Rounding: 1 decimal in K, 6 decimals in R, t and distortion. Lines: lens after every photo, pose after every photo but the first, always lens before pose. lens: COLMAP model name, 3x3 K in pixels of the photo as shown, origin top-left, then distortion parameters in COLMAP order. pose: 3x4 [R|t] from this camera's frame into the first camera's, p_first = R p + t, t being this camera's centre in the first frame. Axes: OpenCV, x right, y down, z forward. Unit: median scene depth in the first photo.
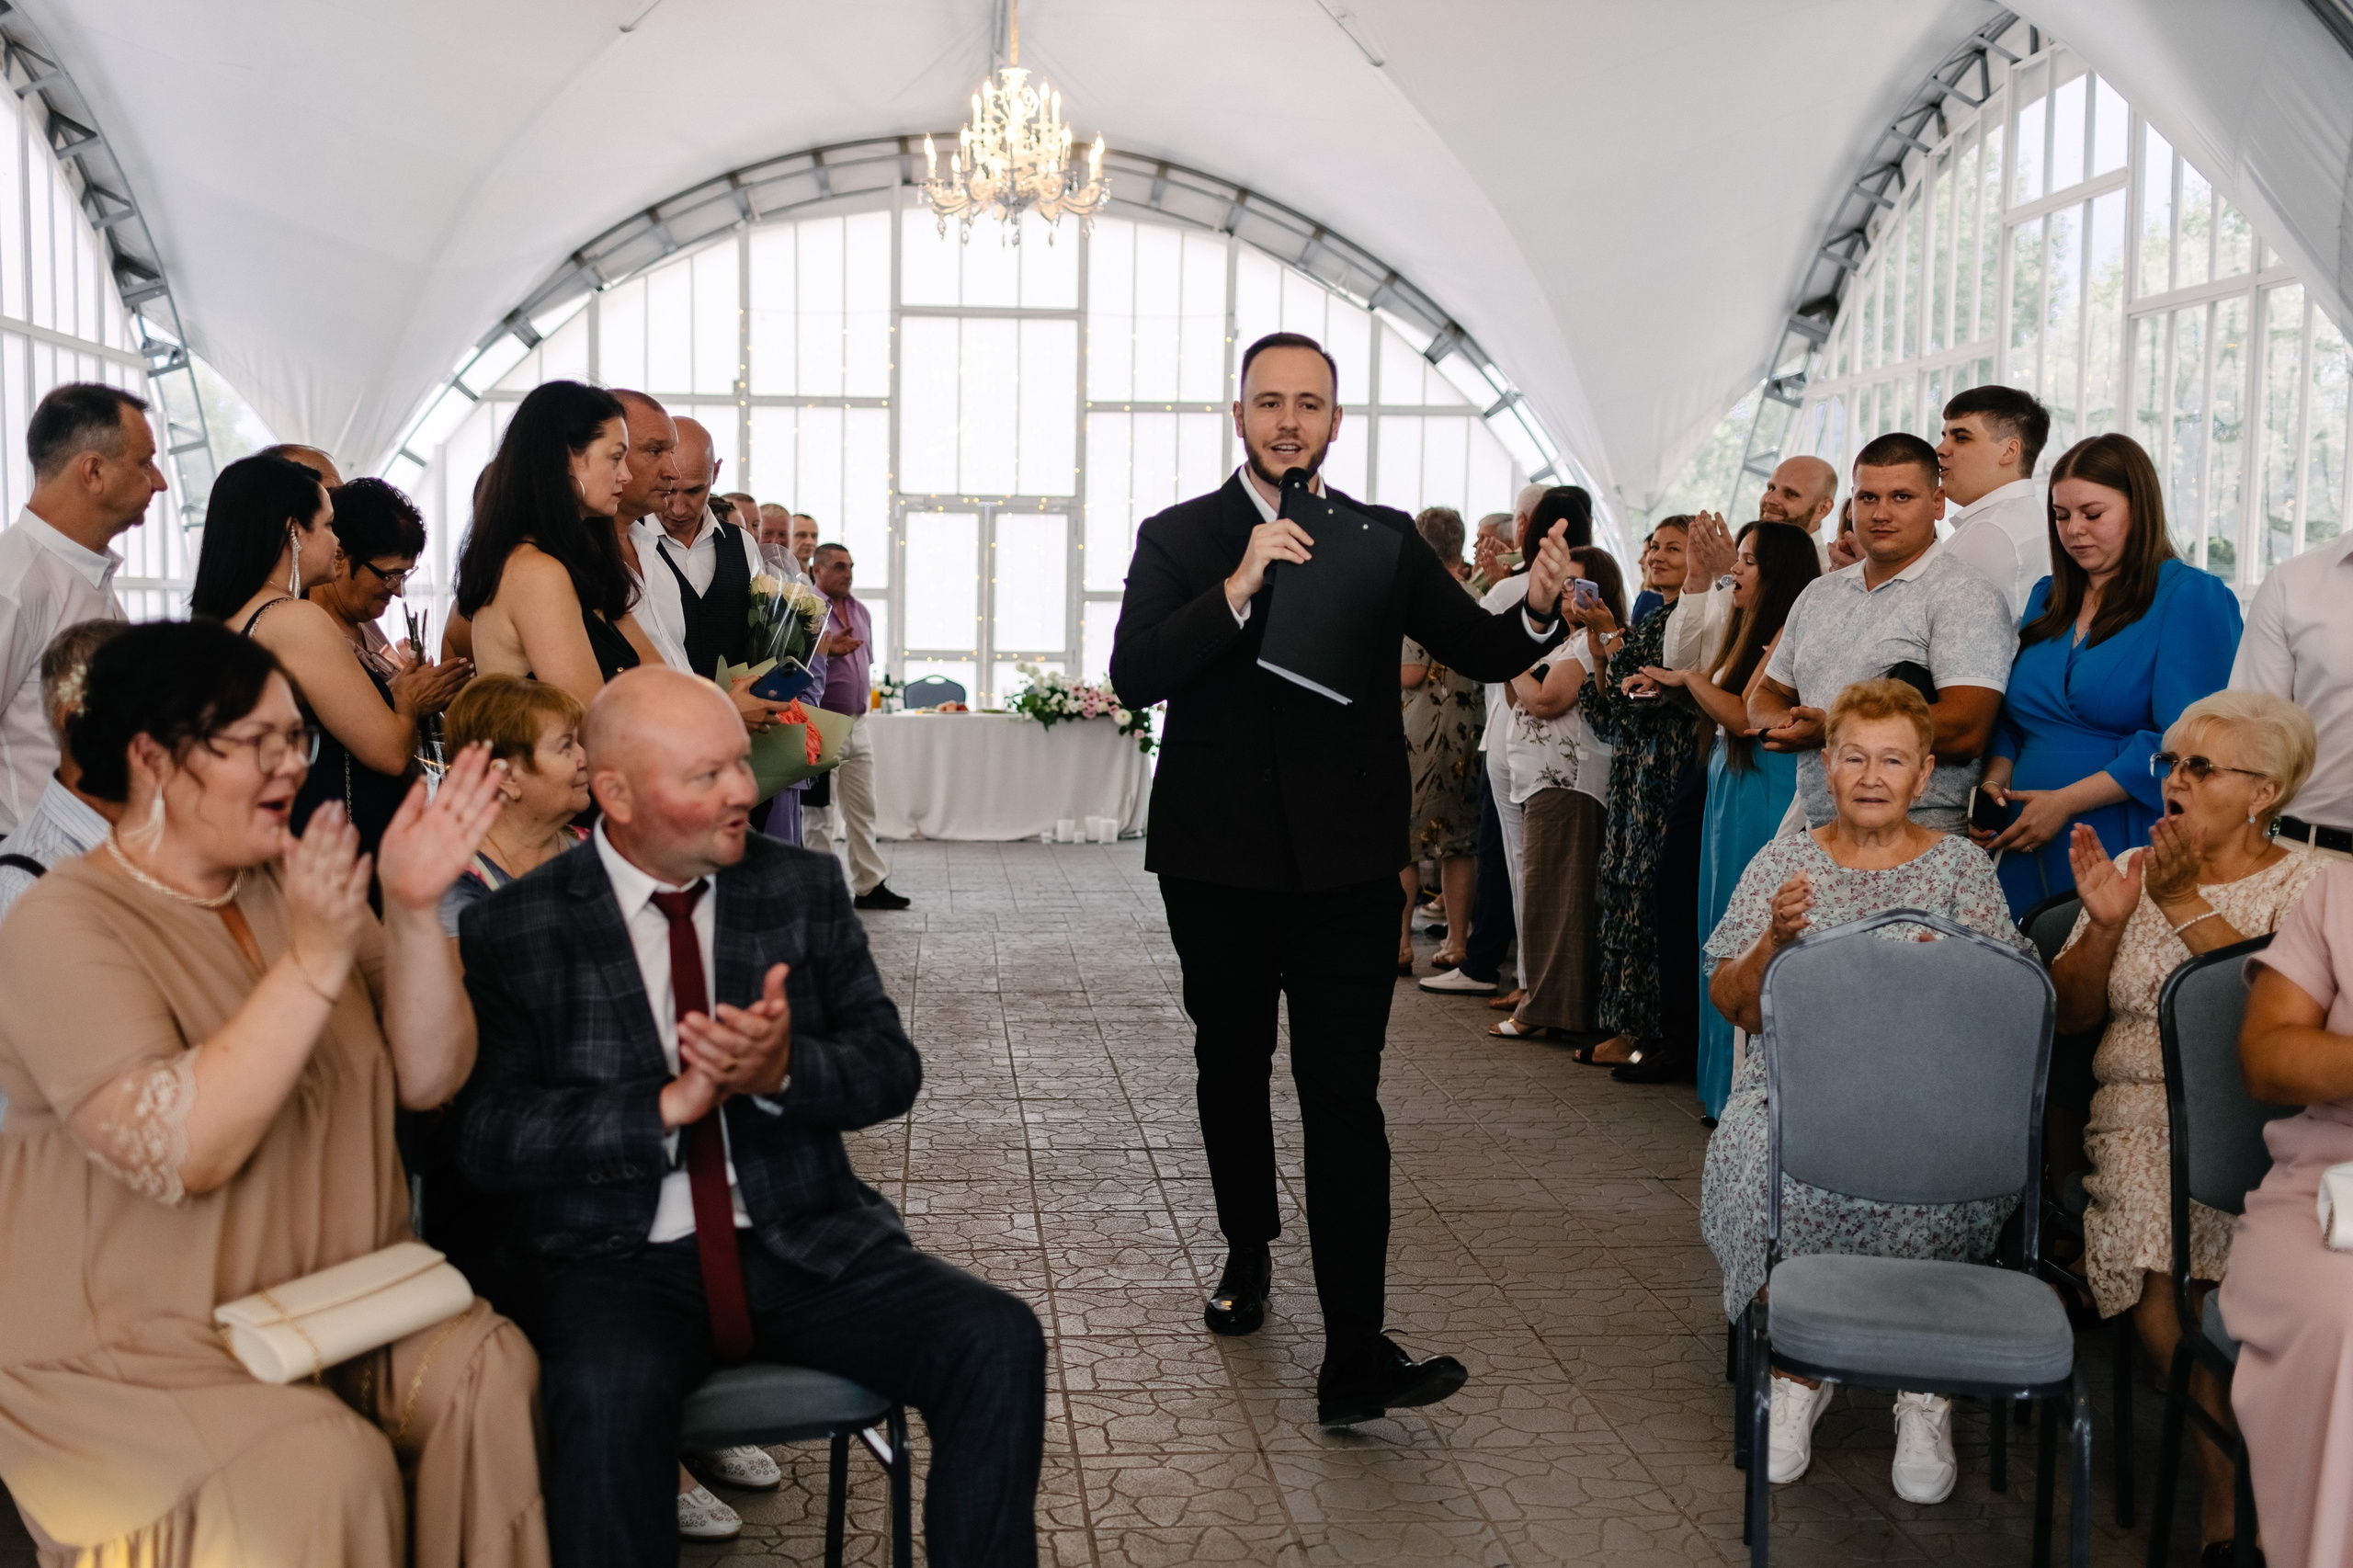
lens RADIAL K [[2295.4, 0, 1169.0], [0, 2295.4, 792.6], [0, 0, 1]] dist [-0.001762, 0.000000]
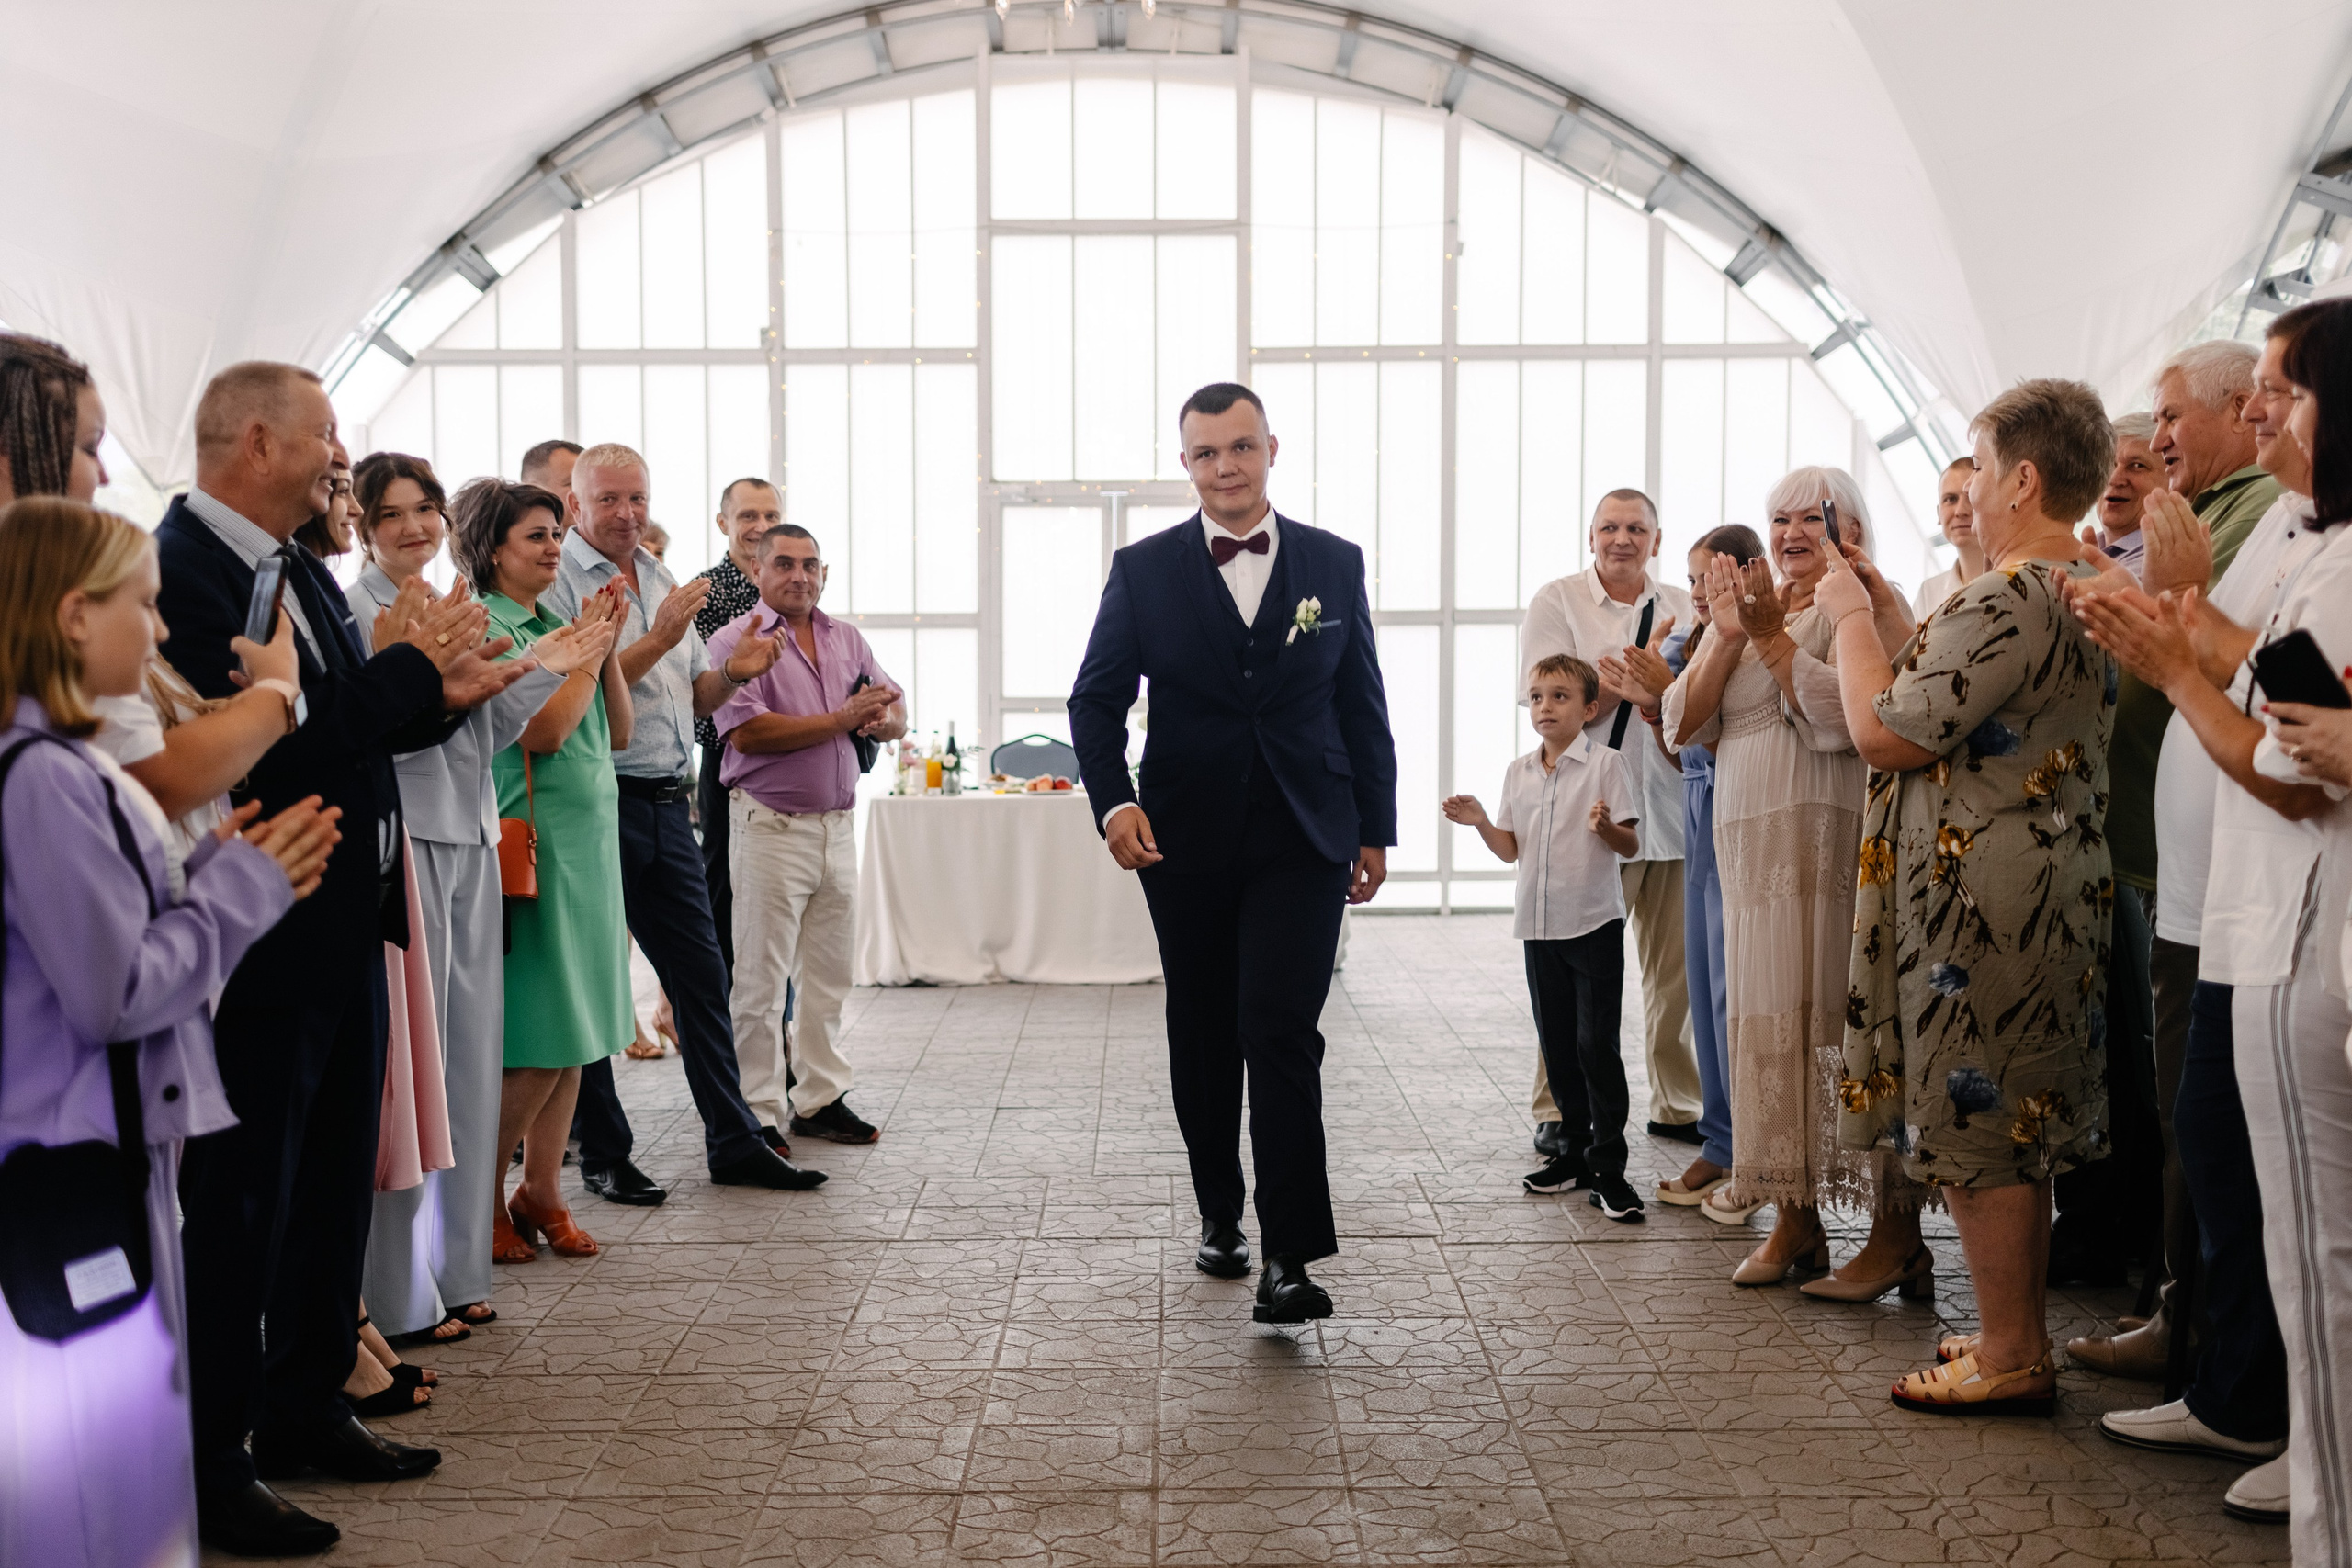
lens RADIAL K [[2294.3, 0, 1186.8], [0, 2294.3, 786.0], [0, 0, 1]] dist [-0.001762, 0.000000]
pose [[0.996517, -0.010946, -0.082669, 0.001929], [0.009425, 0.999780, -0.018763, -0.020837], [0.082856, 0.017918, 0.996400, 0.293897]]
